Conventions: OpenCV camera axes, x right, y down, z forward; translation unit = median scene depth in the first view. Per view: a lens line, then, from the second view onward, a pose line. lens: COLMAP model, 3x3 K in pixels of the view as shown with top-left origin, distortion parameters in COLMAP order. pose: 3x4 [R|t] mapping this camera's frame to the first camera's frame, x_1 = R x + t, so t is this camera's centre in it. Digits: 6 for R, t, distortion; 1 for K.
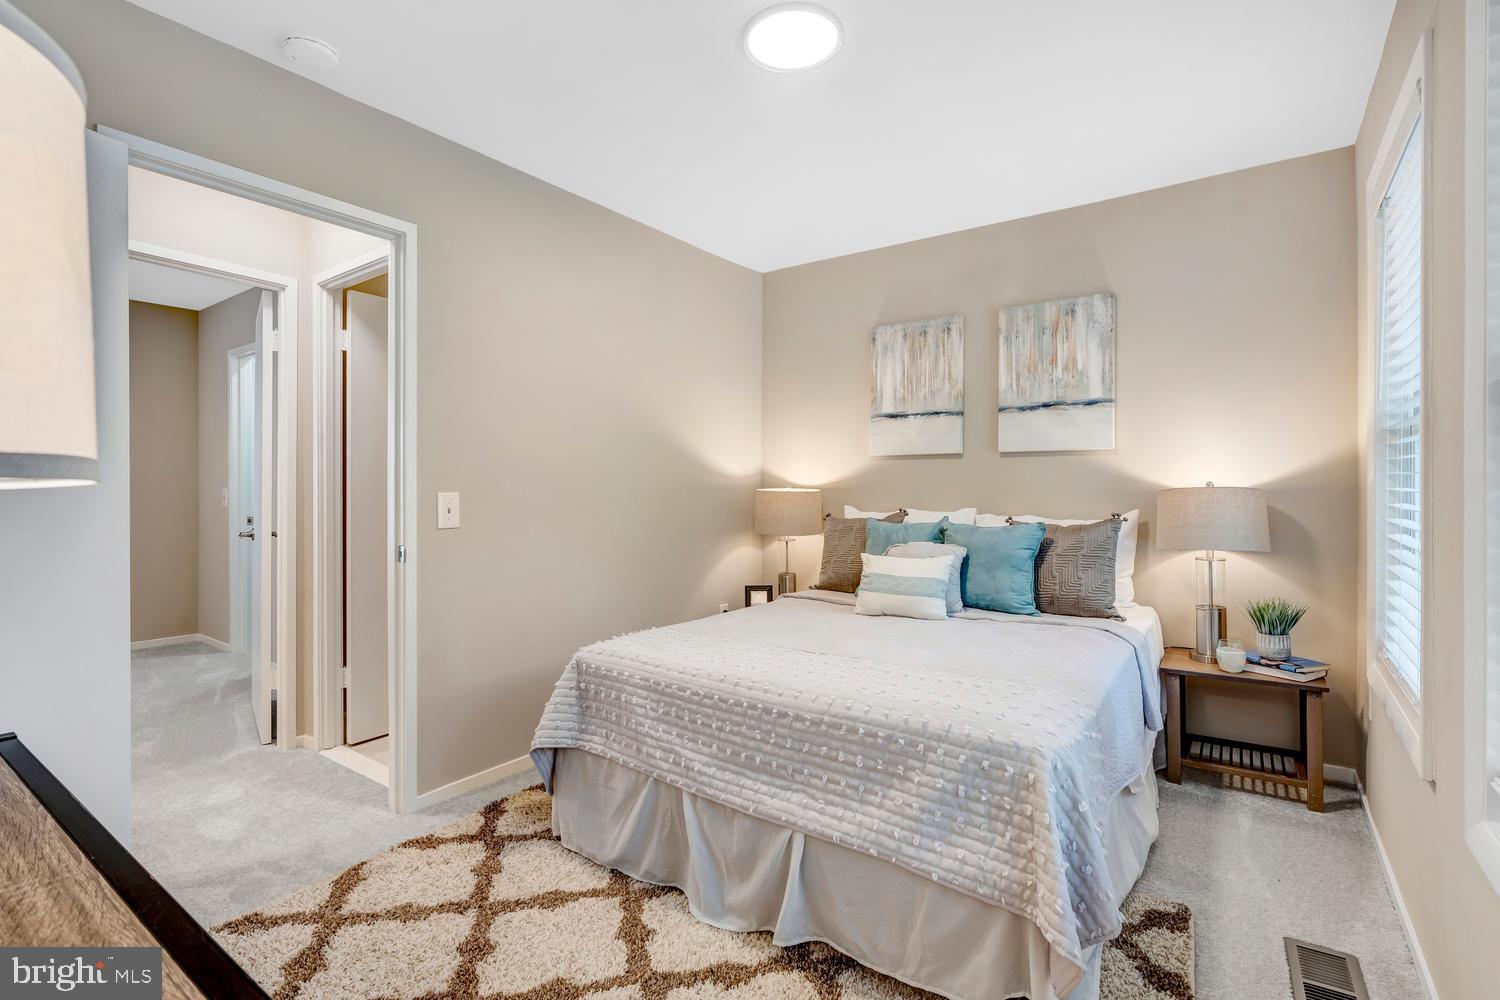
lens RADIAL K [[688.4, 0, 755.3], [0, 688.4, 498.8], [0, 0, 1]] dist [-0.004815, 0.002549]
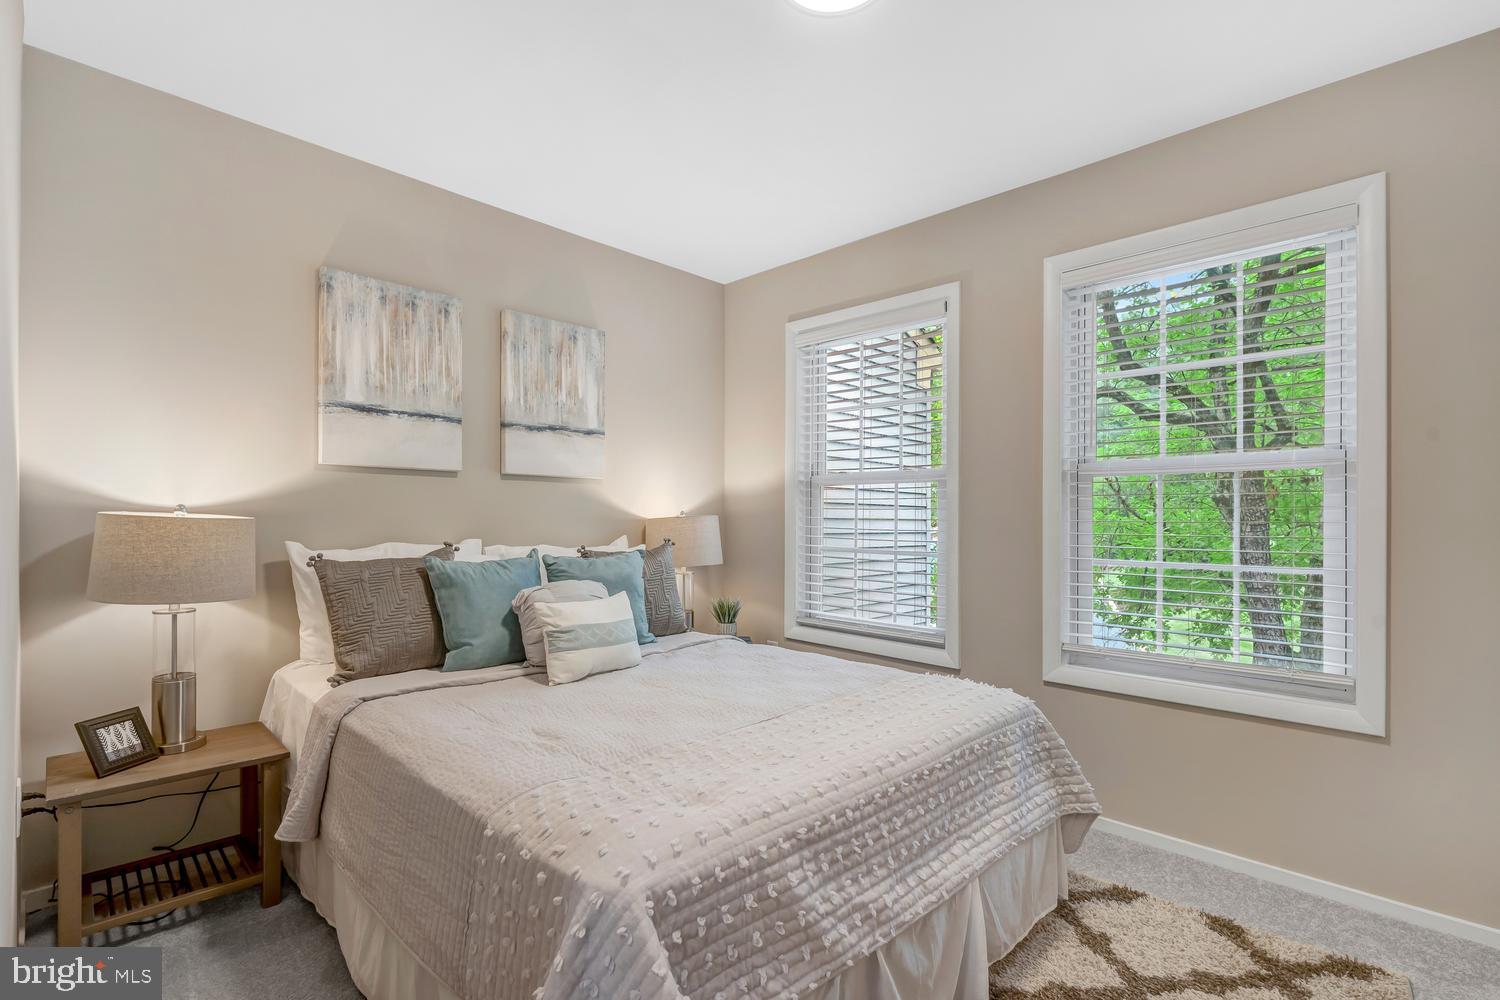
lens RADIAL K [[688.4, 0, 750.0], [0, 688.4, 513.1], [0, 0, 1]] dist [-0.004815, 0.002549]
pose [[0.157580, 0.008923, 0.987466, -0.457864], [0.011005, 0.999881, -0.010791, -0.005803], [-0.987445, 0.012567, 0.157463, 0.570194]]
